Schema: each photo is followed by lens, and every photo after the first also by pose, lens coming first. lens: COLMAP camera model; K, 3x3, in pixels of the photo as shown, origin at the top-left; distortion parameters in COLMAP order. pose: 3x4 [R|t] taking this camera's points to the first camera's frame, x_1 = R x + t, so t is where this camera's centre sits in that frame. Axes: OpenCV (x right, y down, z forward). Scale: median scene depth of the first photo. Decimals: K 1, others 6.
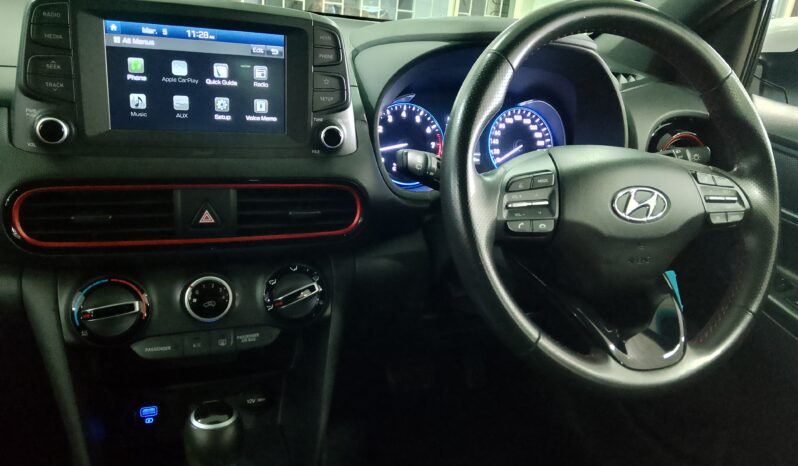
lens RADIAL K [[609.0, 0, 407.2], [0, 609.0, 231.7], [0, 0, 1]] dist [0.047529, -0.034353]
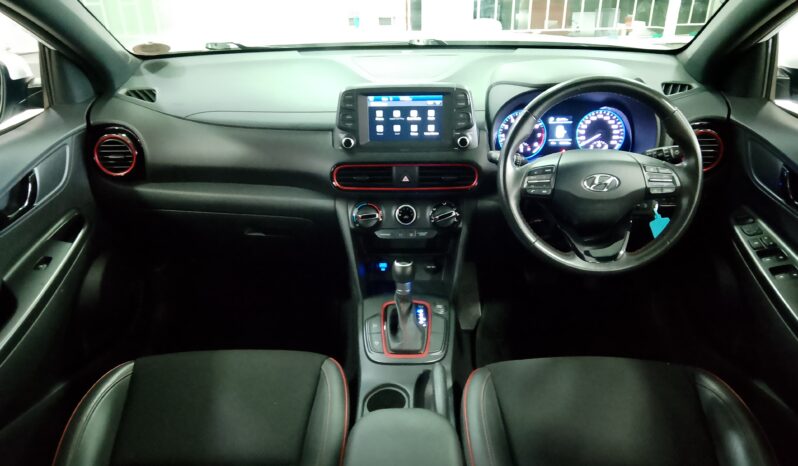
lens RADIAL K [[609.0, 0, 397.9], [0, 609.0, 235.9], [0, 0, 1]] dist [0.047529, -0.034353]
pose [[0.913551, 0.082333, -0.398304, 0.556330], [-0.031461, 0.990668, 0.132620, -0.111611], [0.405506, -0.108624, 0.907615, -1.072443]]
